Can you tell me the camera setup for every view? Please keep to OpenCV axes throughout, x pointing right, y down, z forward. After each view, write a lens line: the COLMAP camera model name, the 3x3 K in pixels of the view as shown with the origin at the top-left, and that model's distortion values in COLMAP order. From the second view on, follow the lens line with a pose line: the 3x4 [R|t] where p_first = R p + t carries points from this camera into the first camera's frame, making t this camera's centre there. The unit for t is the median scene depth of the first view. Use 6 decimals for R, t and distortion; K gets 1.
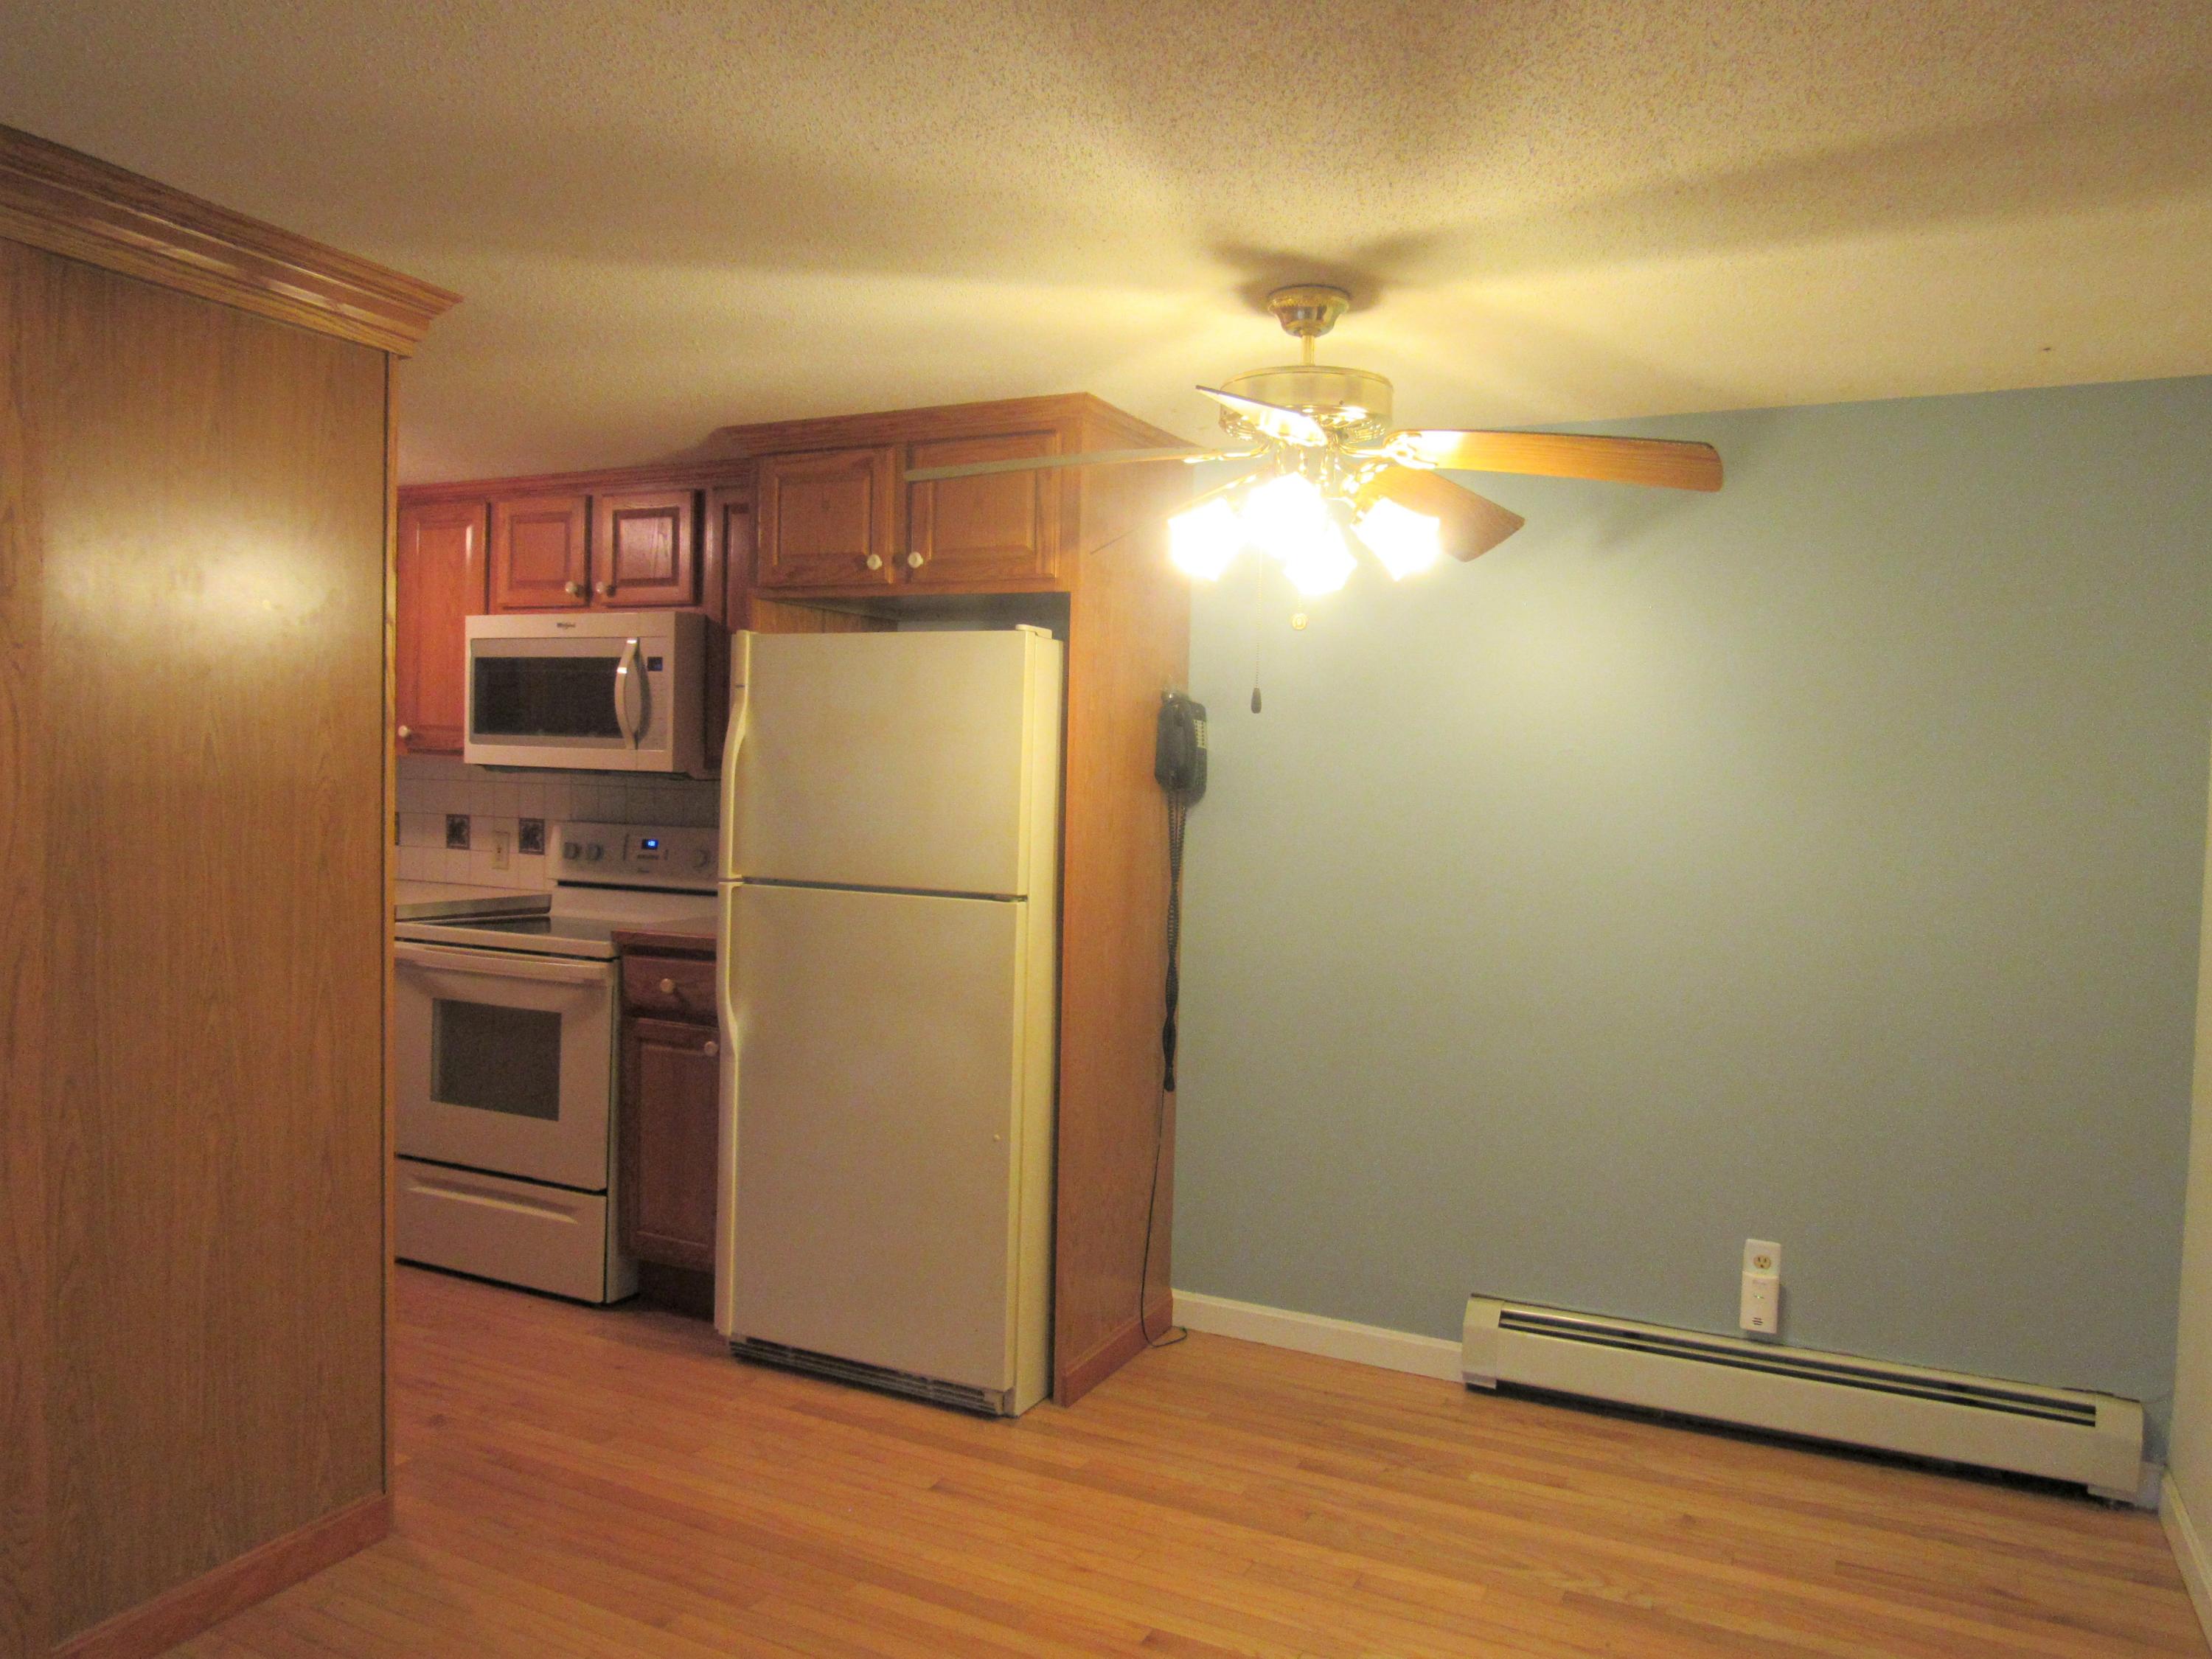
lens RADIAL K [[1586.4, 0, 1101.6], [0, 1586.4, 830.9], [0, 0, 1]] dist [-0.038322, 0.025904]
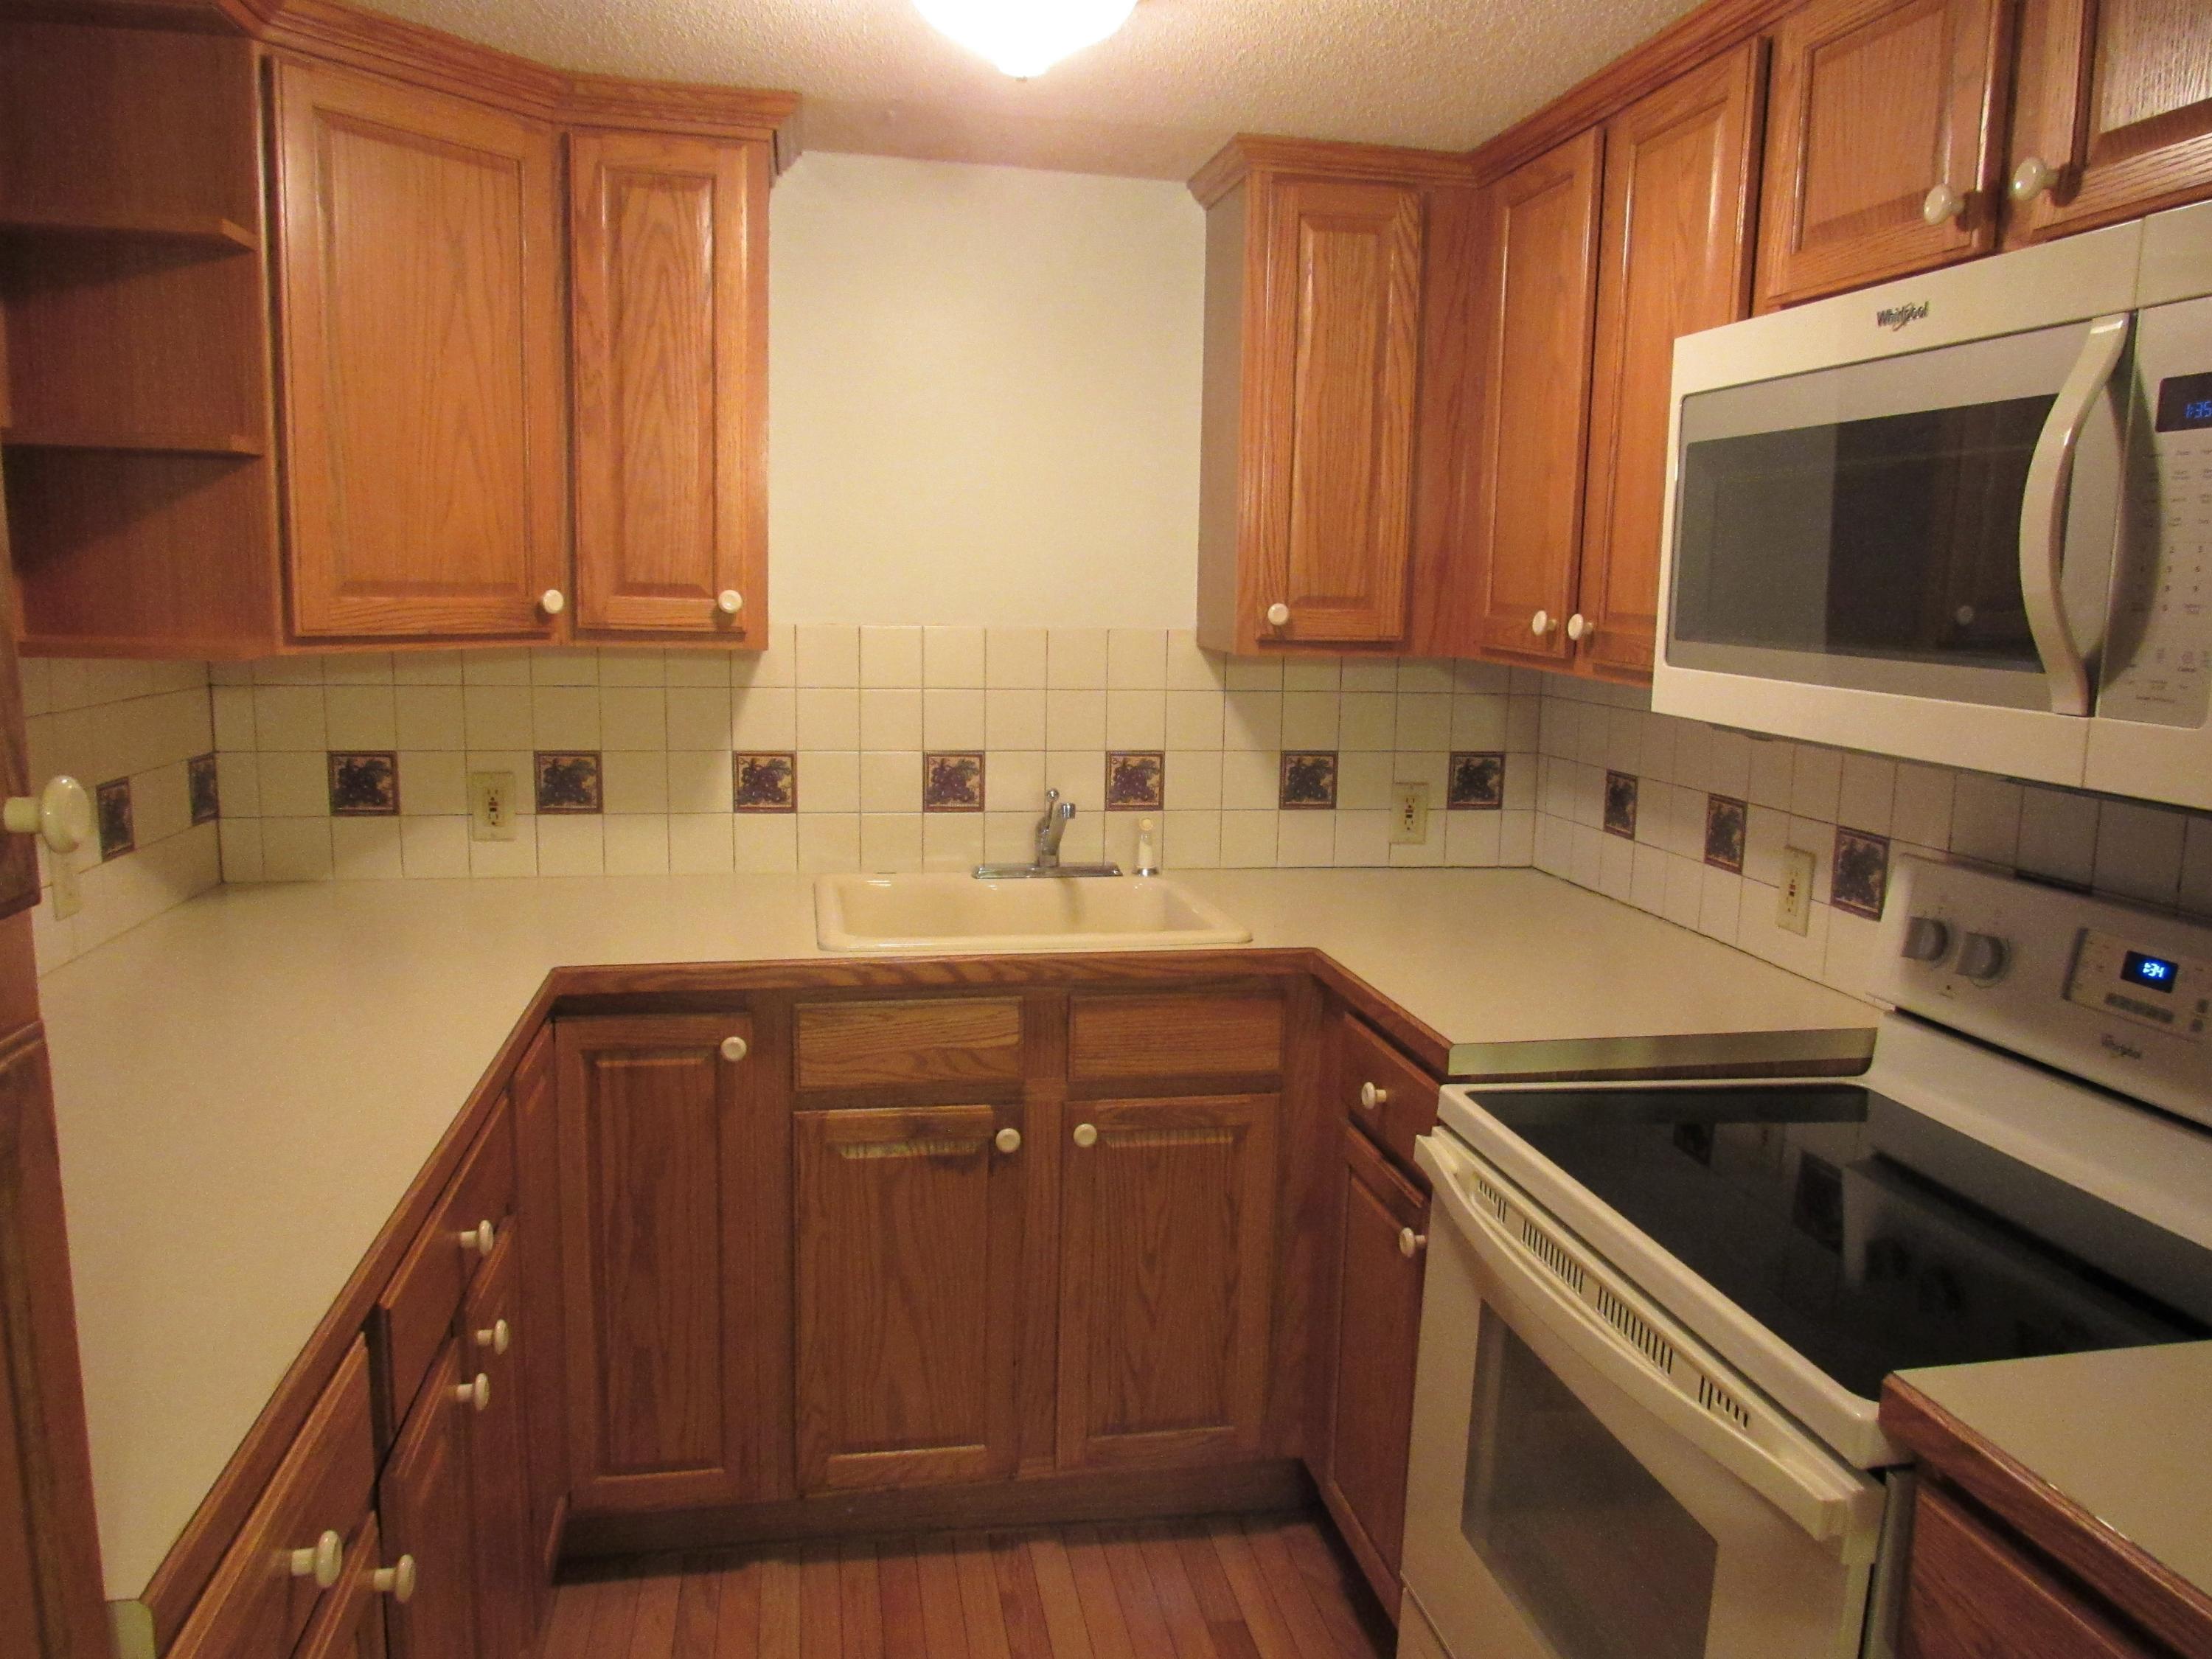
lens RADIAL K [[1586.4, 0, 1101.6], [0, 1586.4, 830.9], [0, 0, 1]] dist [-0.038322, 0.025904]
pose [[0.599478, 0.111628, -0.792569, -0.199655], [-0.038954, 0.993122, 0.110411, -0.063264], [0.799443, -0.035315, 0.599703, 0.787160]]
